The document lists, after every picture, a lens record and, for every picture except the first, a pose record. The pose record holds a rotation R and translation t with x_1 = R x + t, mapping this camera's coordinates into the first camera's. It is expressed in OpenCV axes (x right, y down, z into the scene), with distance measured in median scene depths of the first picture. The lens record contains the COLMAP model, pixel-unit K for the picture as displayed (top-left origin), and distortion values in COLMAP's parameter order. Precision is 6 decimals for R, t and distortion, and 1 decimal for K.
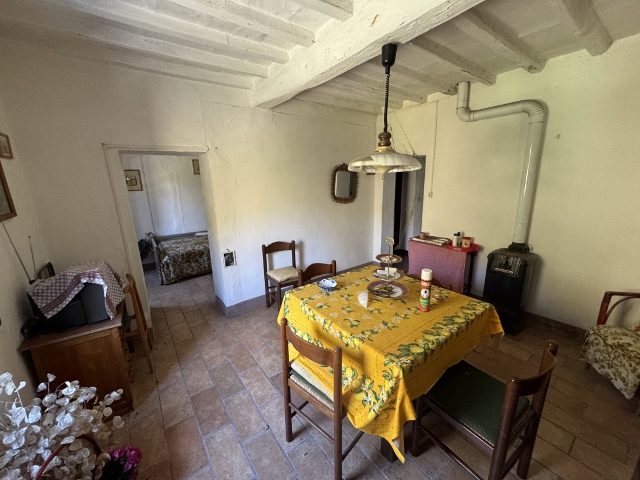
lens RADIAL K [[254.3, 0, 320.0], [0, 254.3, 240.0], [0, 0, 1]] dist [-0.004932, 0.000326]
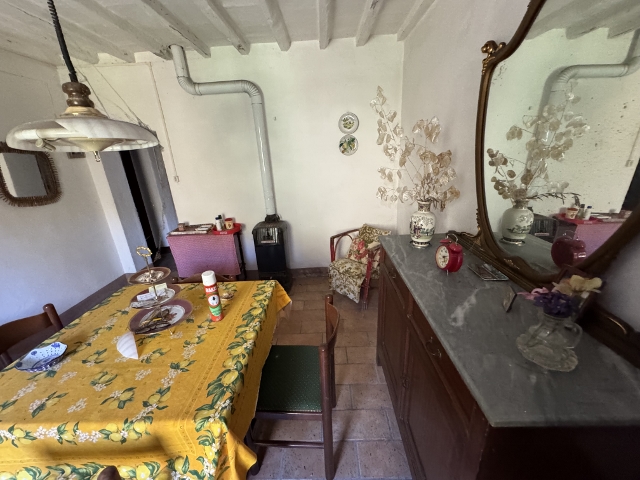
lens RADIAL K [[254.3, 0, 320.0], [0, 254.3, 240.0], [0, 0, 1]] dist [-0.004932, 0.000326]
pose [[0.603195, -0.270928, 0.750169, 0.051380], [0.221223, 0.960469, 0.168997, -0.033709], [-0.766300, 0.064017, 0.639285, 0.174938]]
